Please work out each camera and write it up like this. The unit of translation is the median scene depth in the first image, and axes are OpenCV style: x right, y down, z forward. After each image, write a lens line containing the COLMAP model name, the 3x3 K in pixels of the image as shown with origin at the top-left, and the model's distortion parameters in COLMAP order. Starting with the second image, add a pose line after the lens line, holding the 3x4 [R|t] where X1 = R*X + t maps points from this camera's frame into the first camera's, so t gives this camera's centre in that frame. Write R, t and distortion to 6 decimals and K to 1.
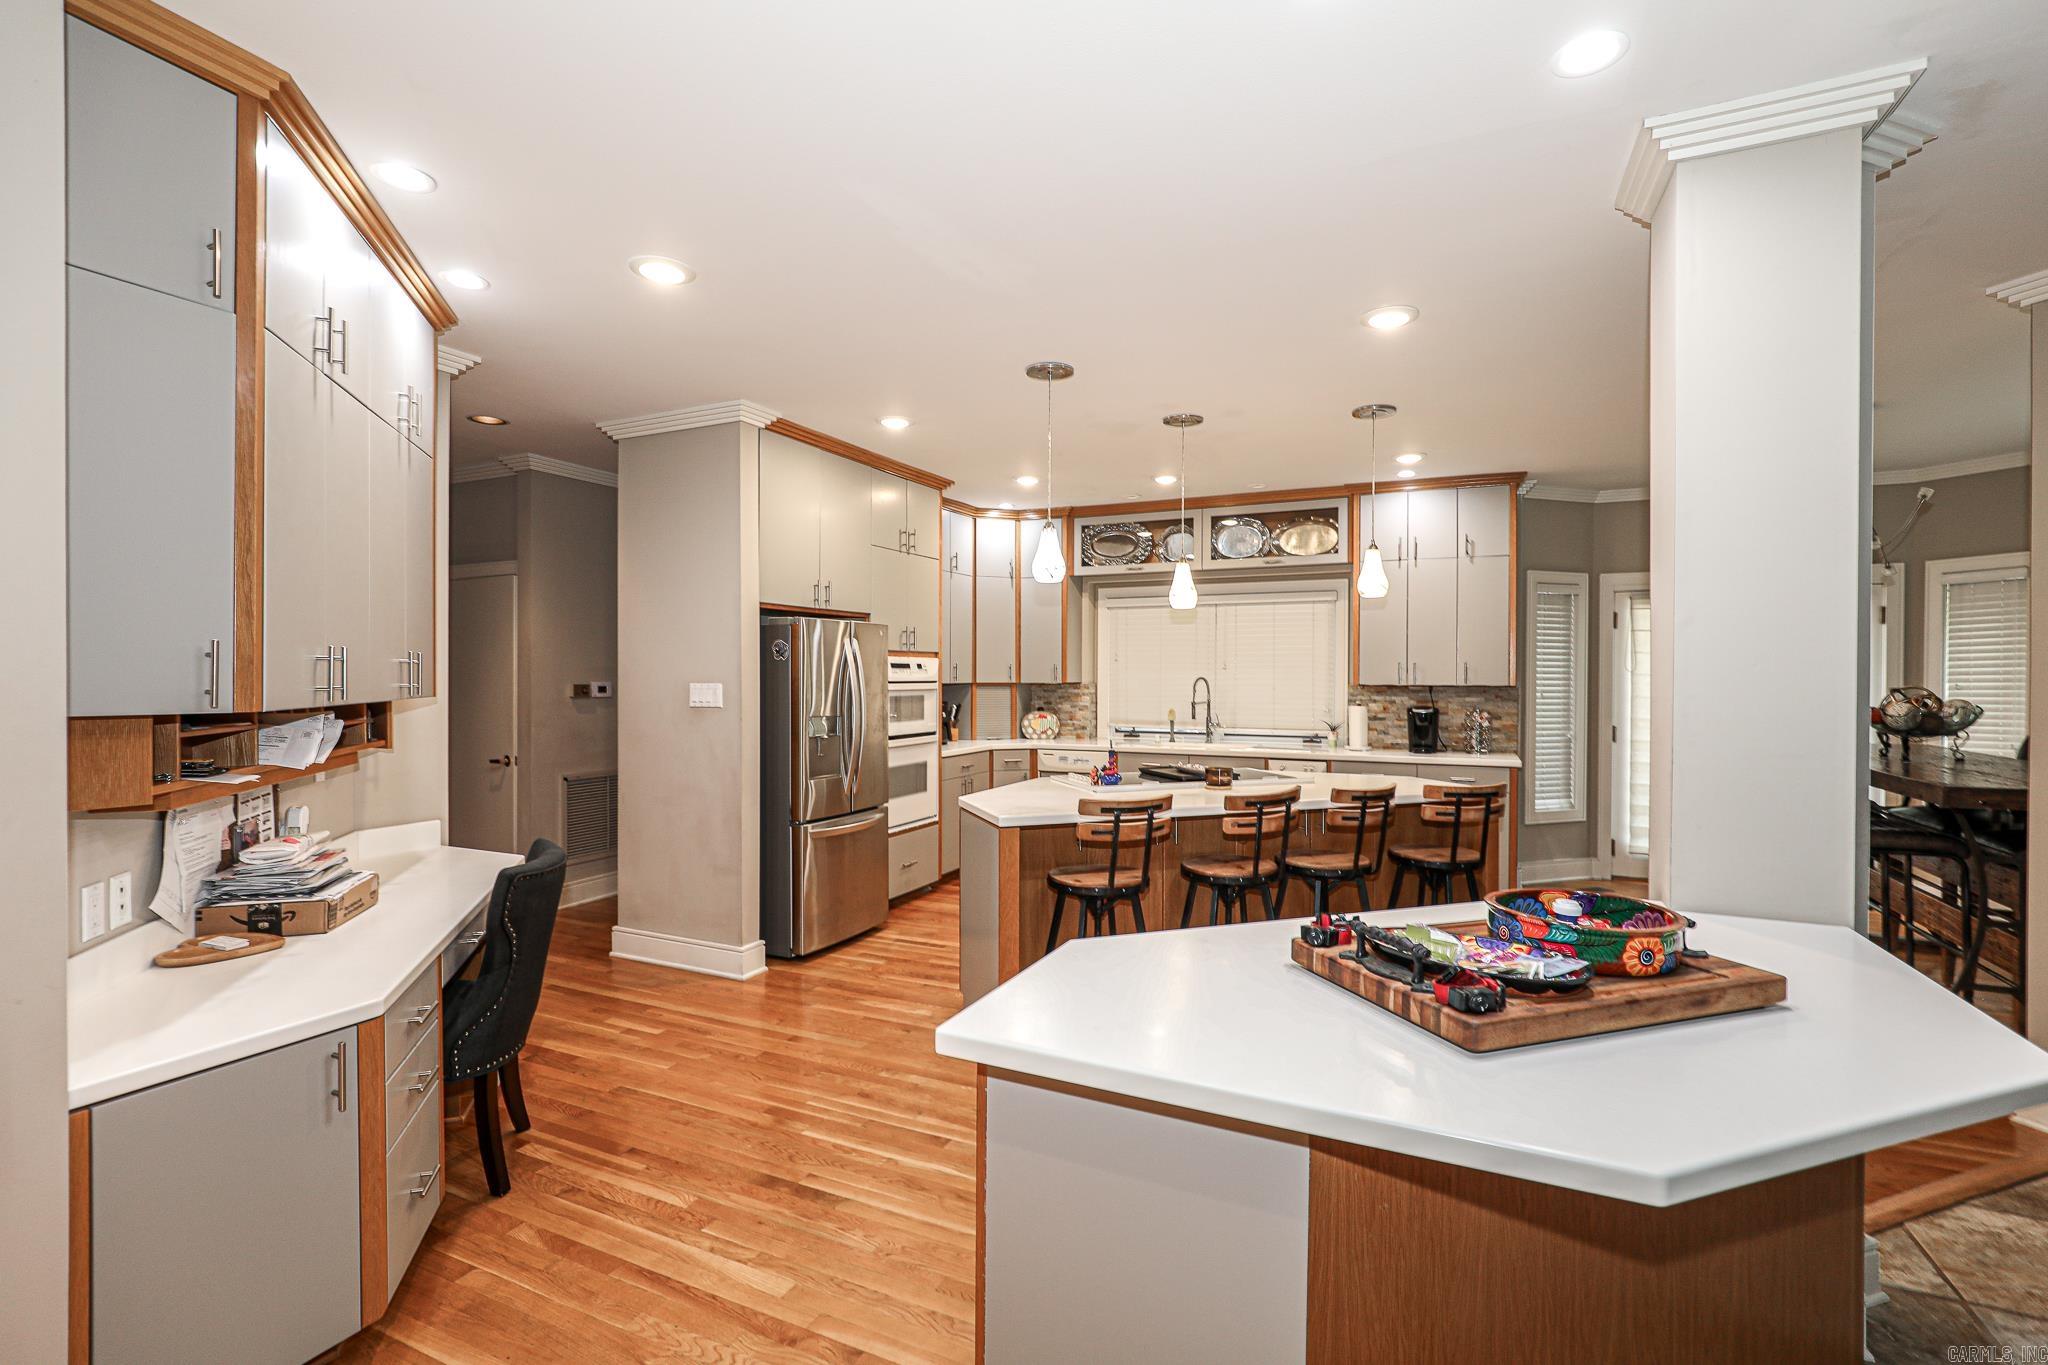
lens RADIAL K [[977.3, 0, 1037.2], [0, 977.3, 688.1], [0, 0, 1]] dist [-0.031921, 0.005564]
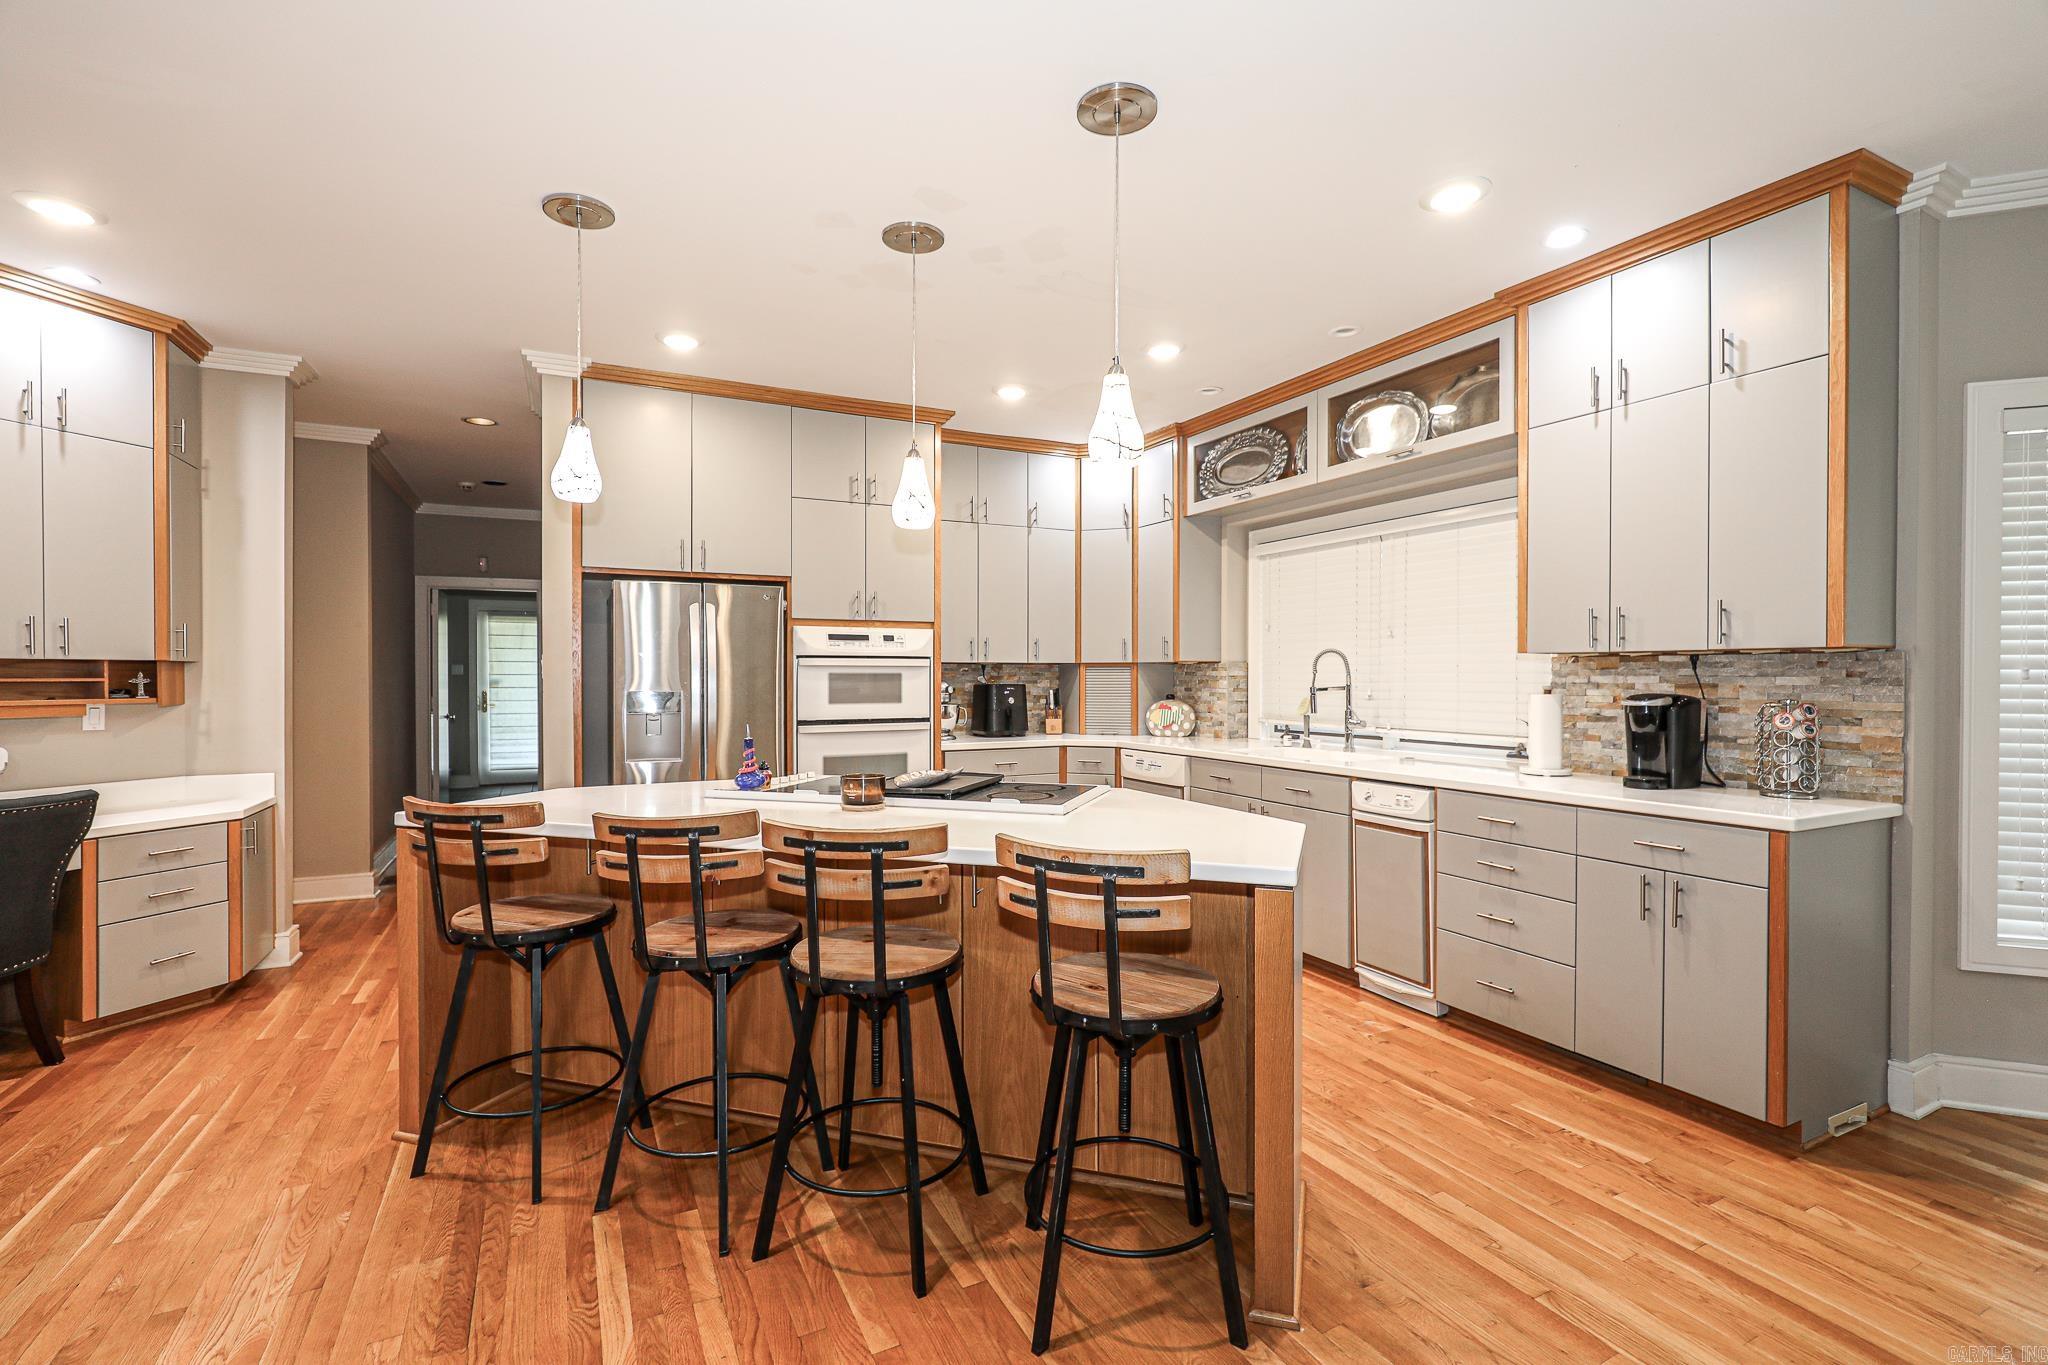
lens RADIAL K [[954.0, 0, 1021.6], [0, 954.0, 687.4], [0, 0, 1]] dist [-0.024885, 0.019931]
pose [[0.773862, 0.005012, -0.633335, 0.448689], [-0.007604, 0.999970, -0.001377, 0.018420], [0.633309, 0.005882, 0.773877, 0.411824]]
